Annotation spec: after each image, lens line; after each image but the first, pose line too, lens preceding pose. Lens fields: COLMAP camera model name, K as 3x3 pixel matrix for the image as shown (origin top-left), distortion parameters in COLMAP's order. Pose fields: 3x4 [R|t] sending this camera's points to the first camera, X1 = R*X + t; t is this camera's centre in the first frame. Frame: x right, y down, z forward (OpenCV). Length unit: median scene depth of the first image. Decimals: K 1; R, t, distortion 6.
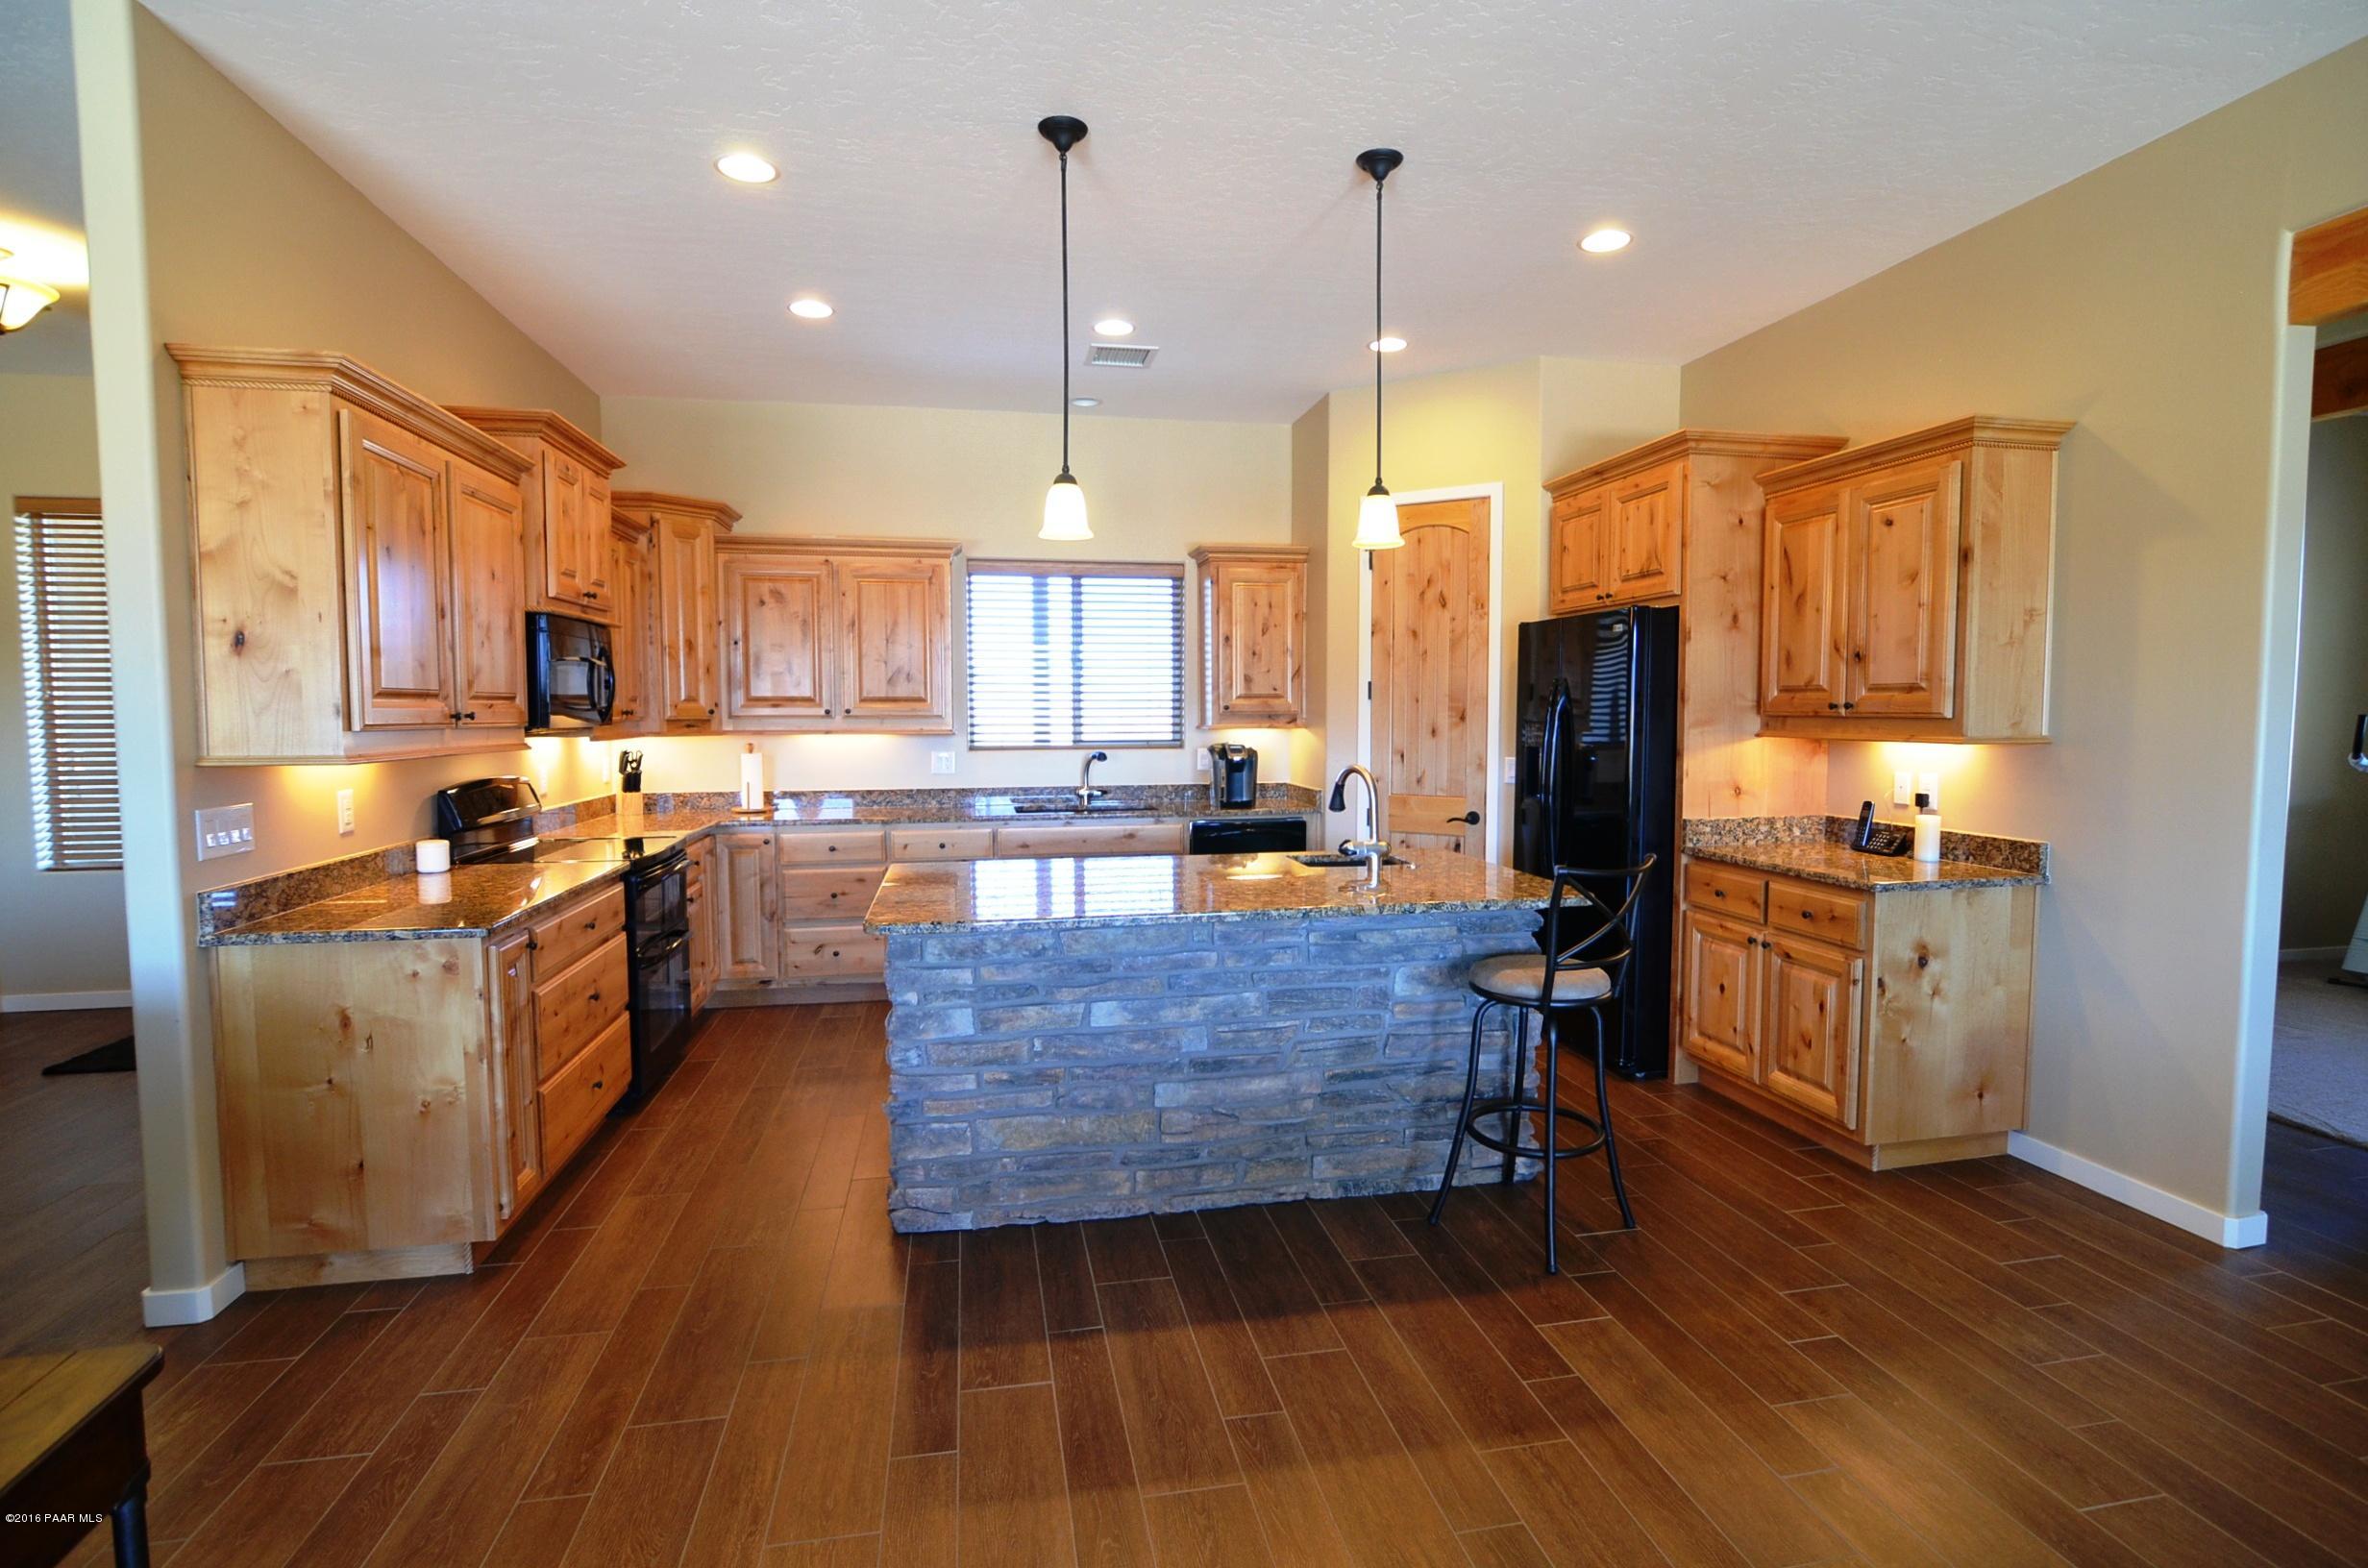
lens RADIAL K [[1153.2, 0, 1200.6], [0, 1153.2, 783.4], [0, 0, 1]] dist [-0.032473, 0.011054]
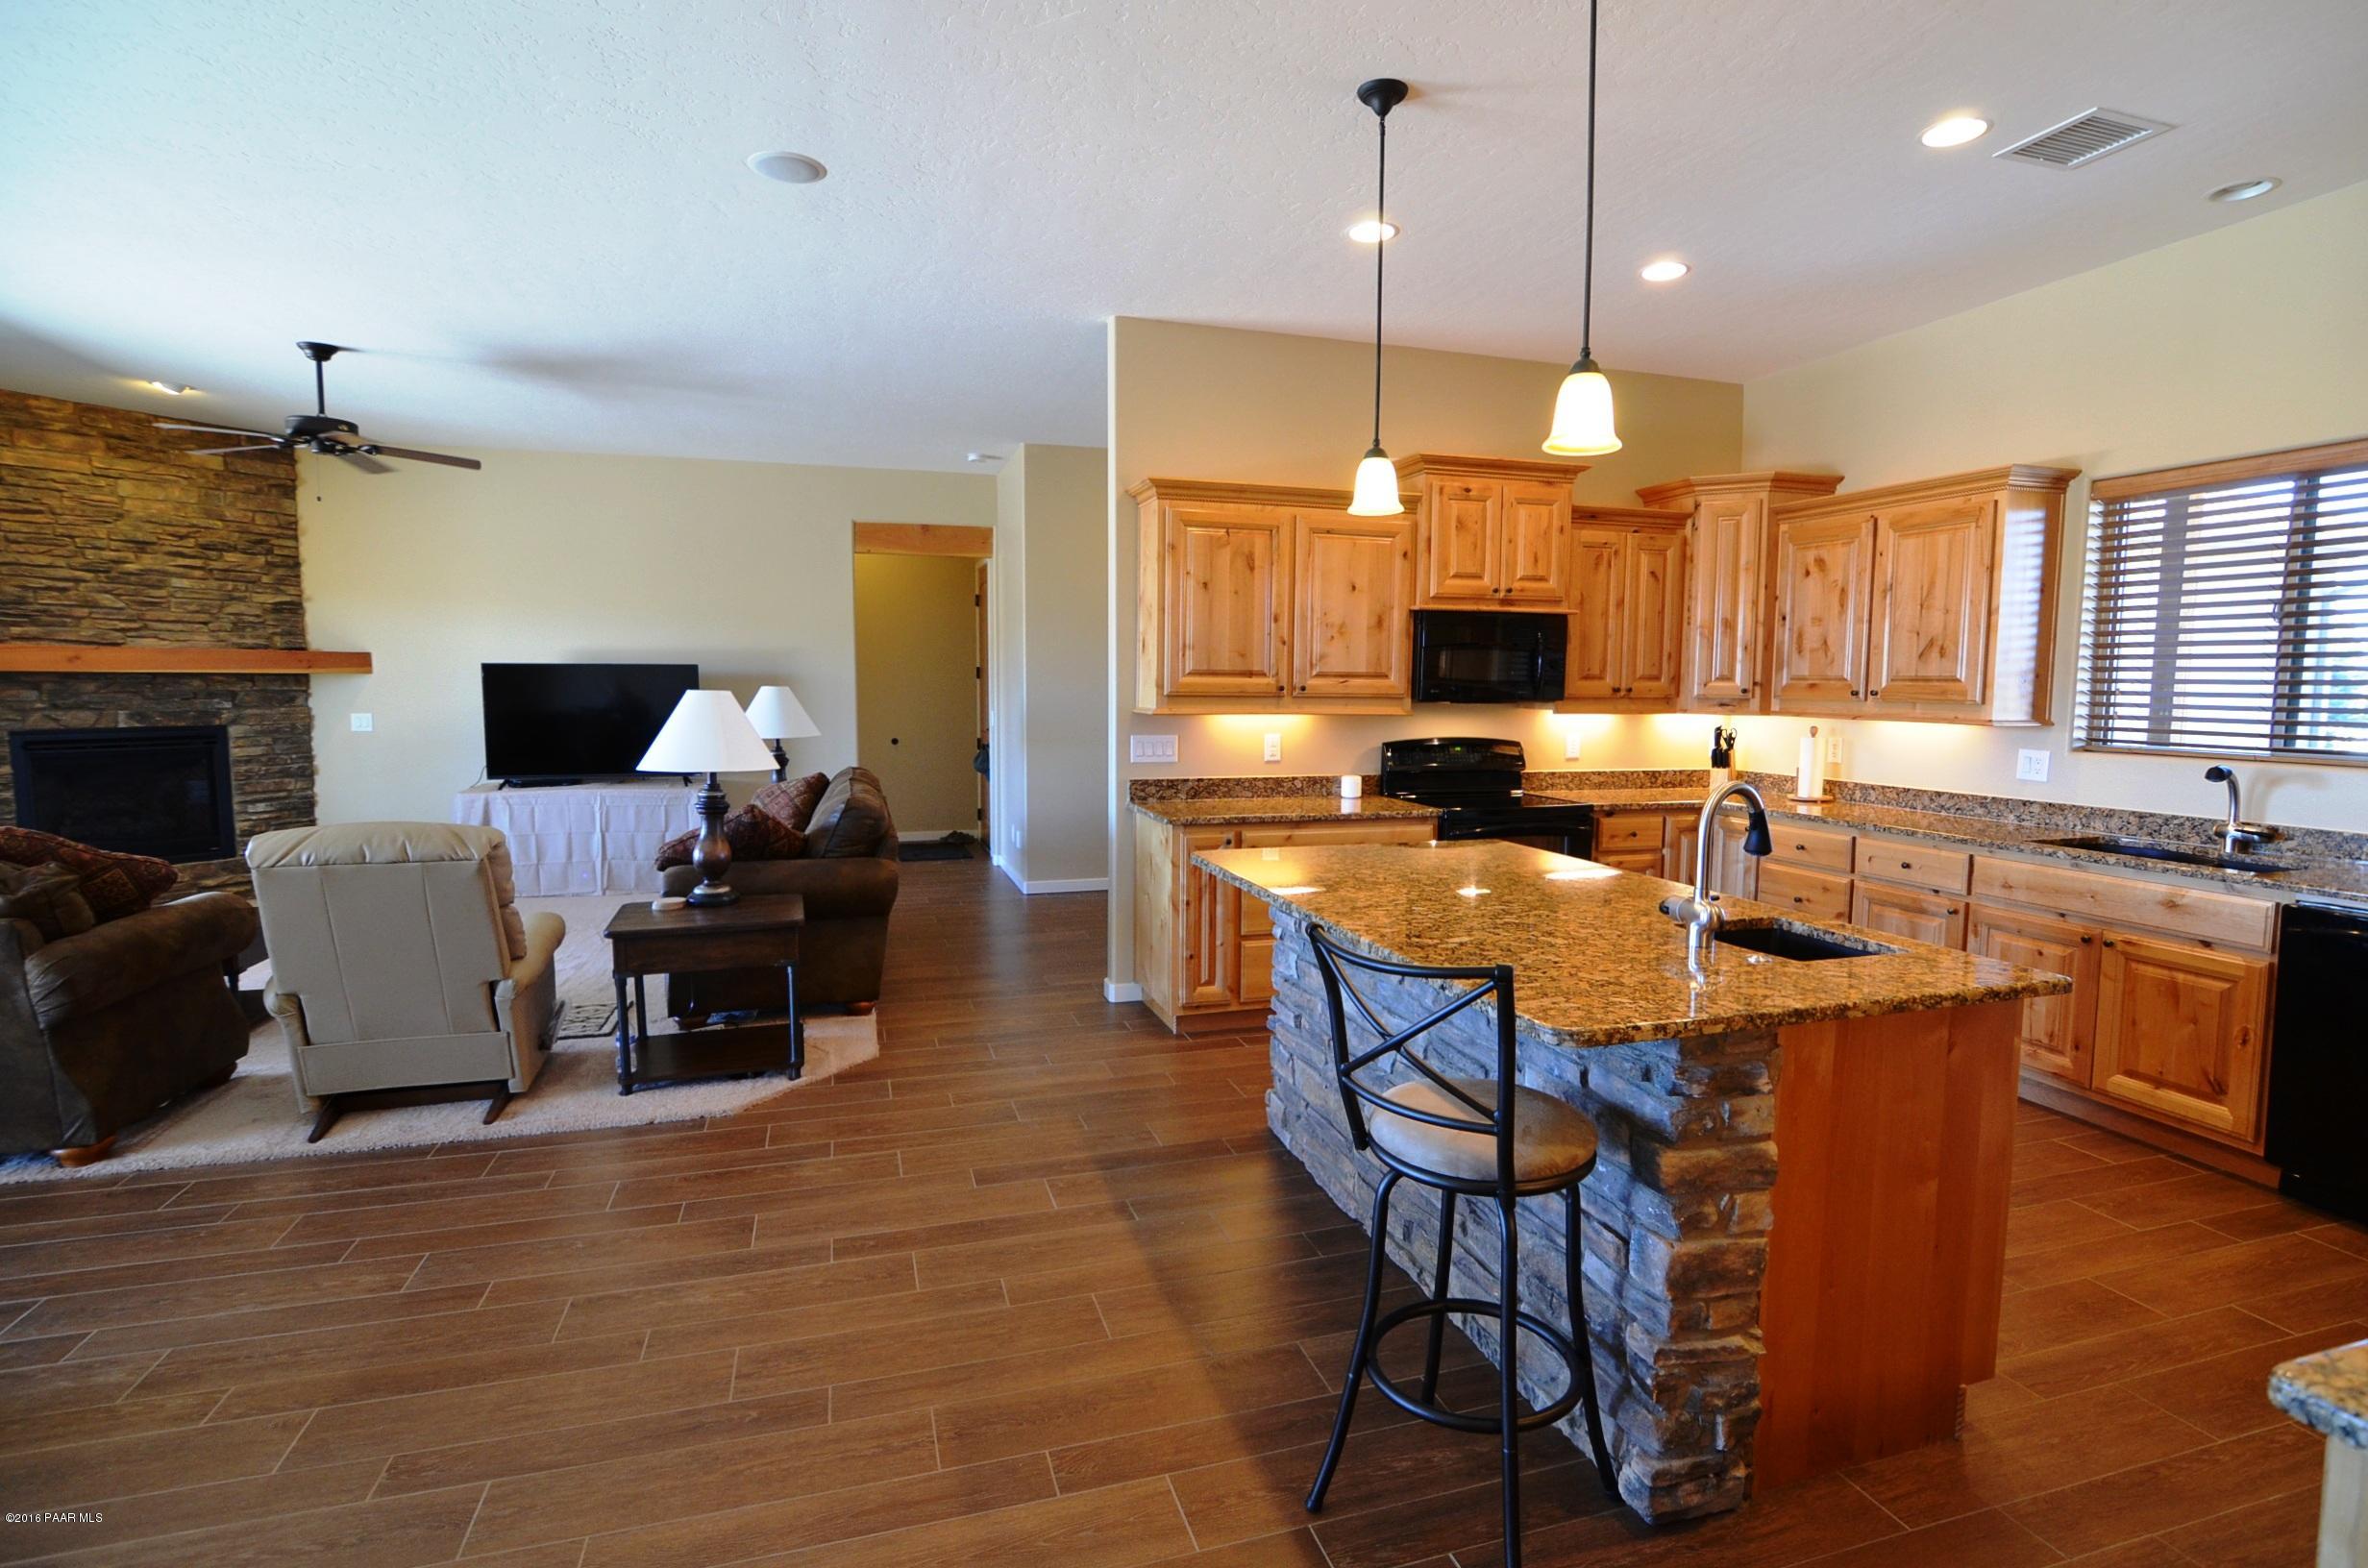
lens RADIAL K [[1153.2, 0, 1200.6], [0, 1153.2, 783.4], [0, 0, 1]] dist [-0.032473, 0.011054]
pose [[0.103870, 0.090542, -0.990461, 0.498972], [-0.072785, 0.993870, 0.083220, -0.031726], [0.991924, 0.063447, 0.109823, 0.439159]]
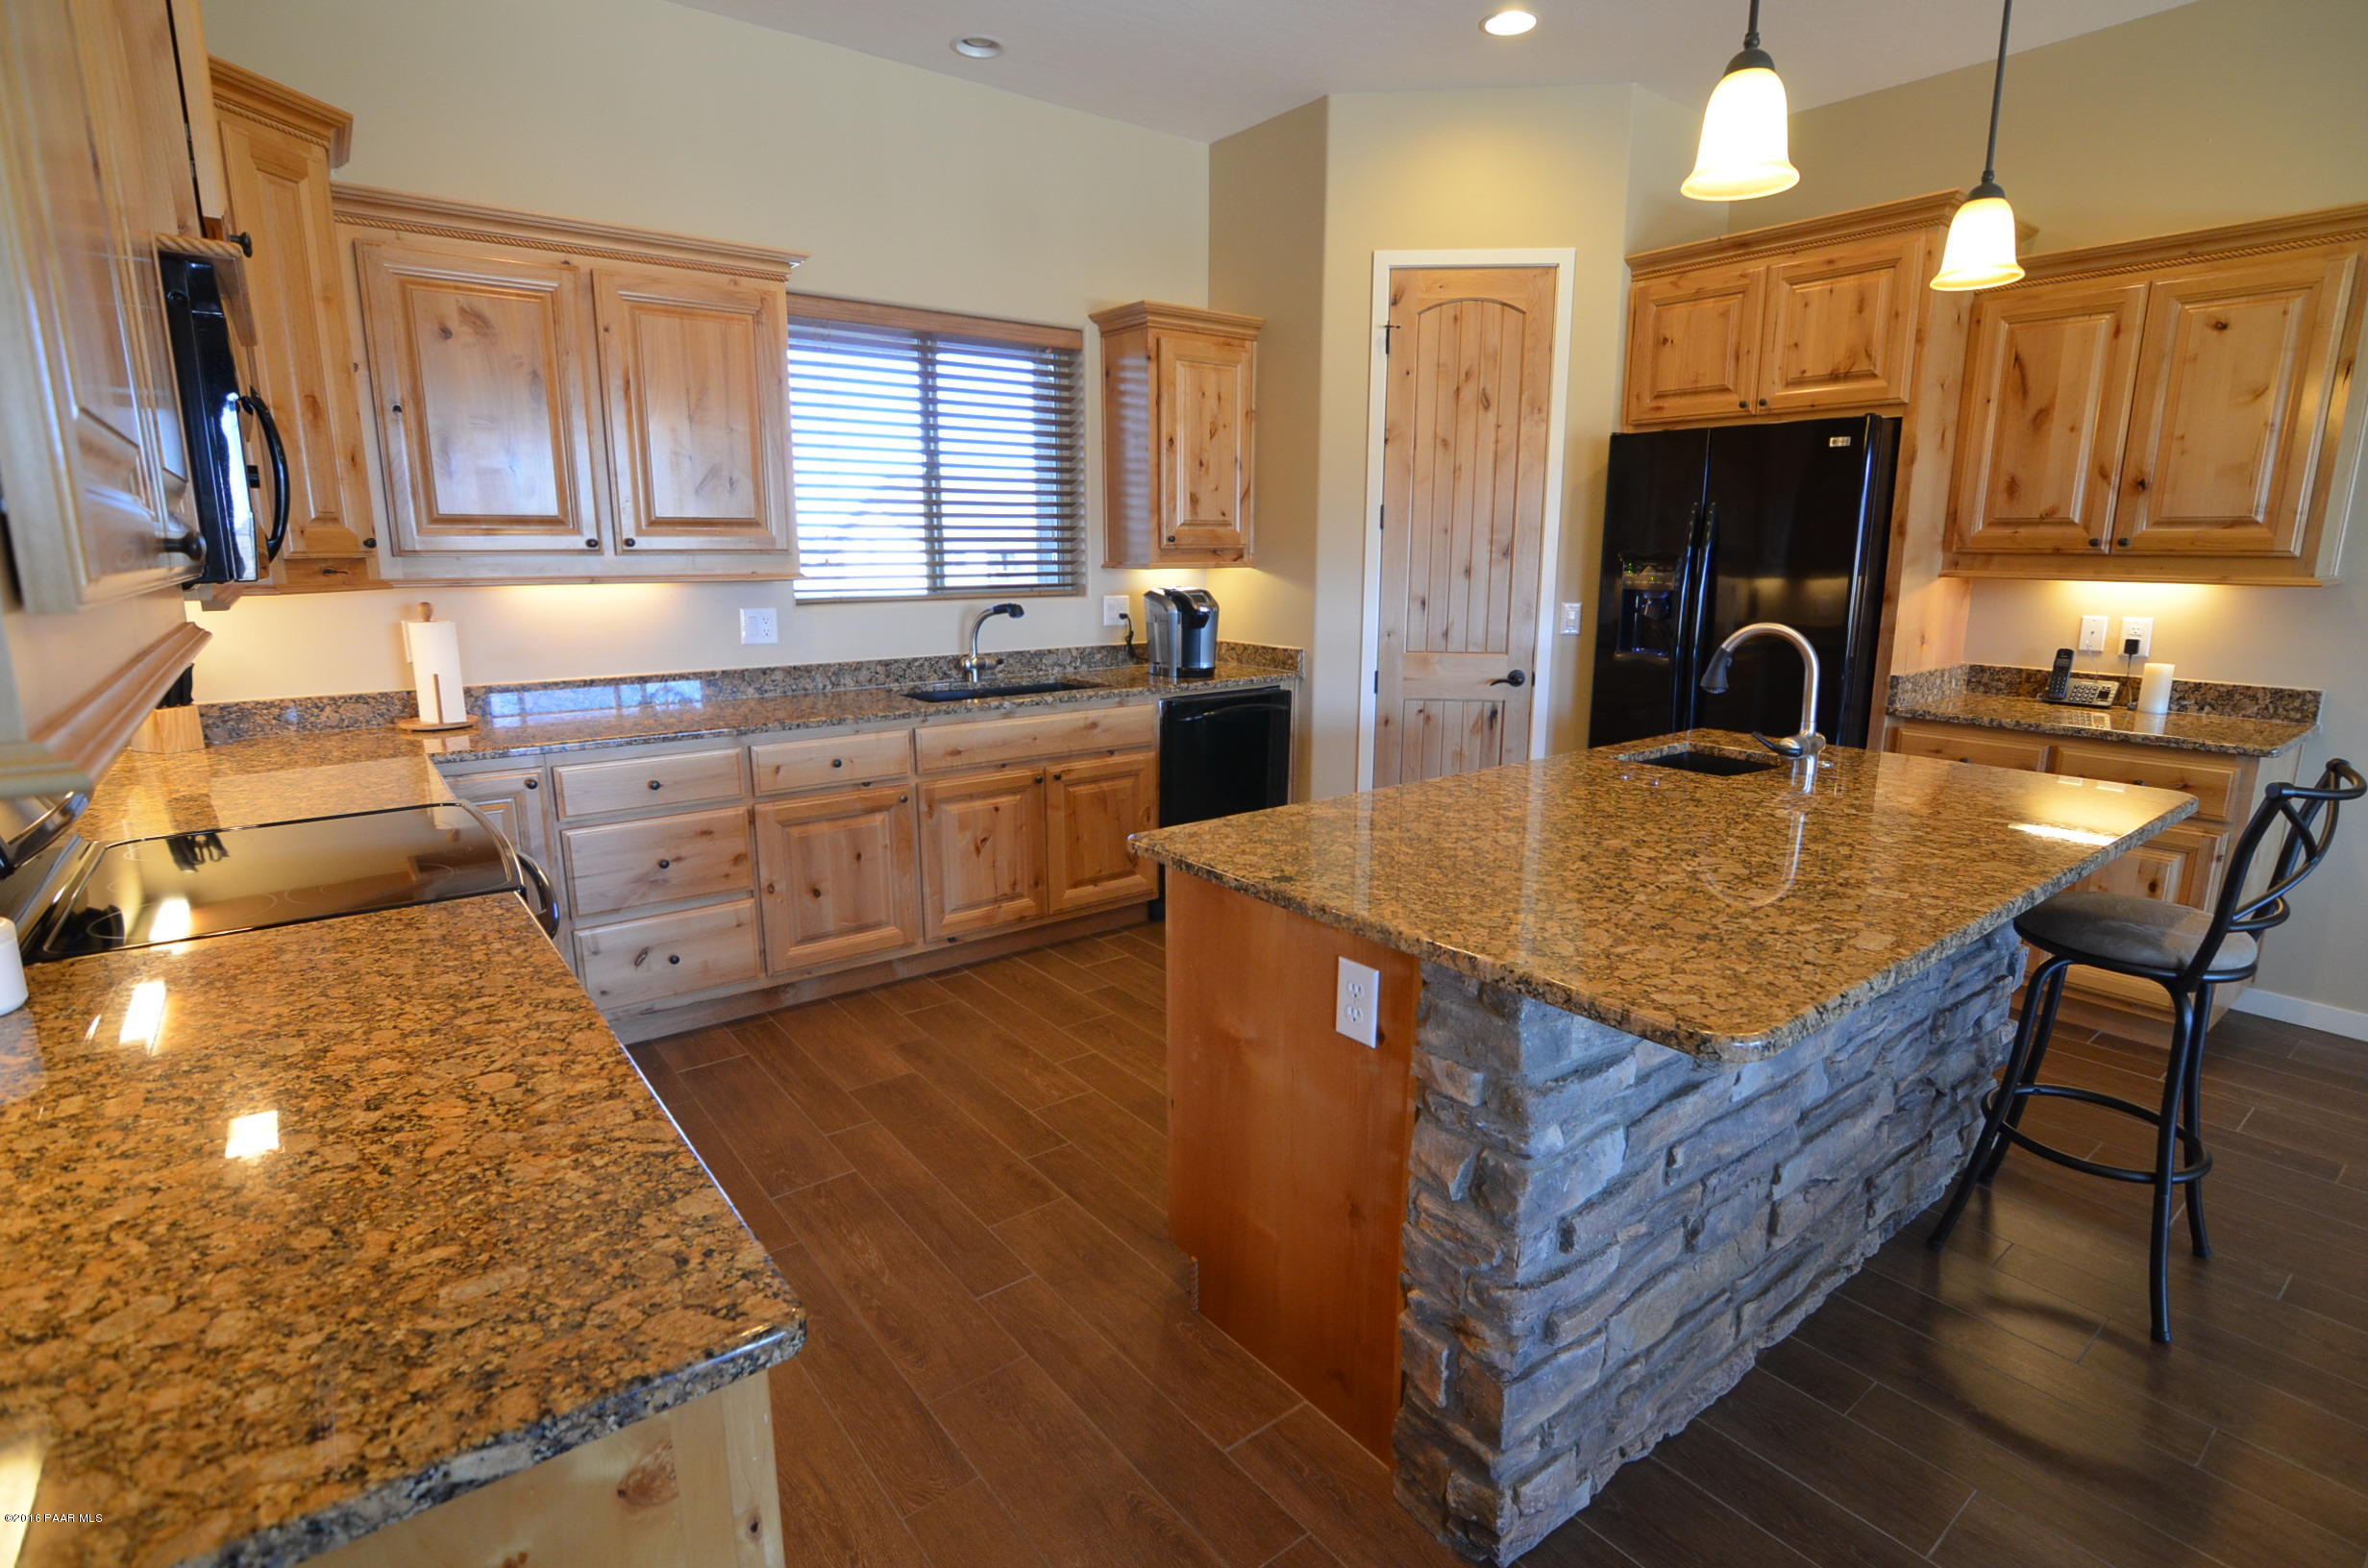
lens RADIAL K [[1153.2, 0, 1200.6], [0, 1153.2, 783.4], [0, 0, 1]] dist [-0.032473, 0.011054]
pose [[0.892829, -0.087709, 0.441773, -0.328445], [0.025500, 0.989126, 0.144844, -0.019953], [-0.449674, -0.118056, 0.885357, 0.367487]]
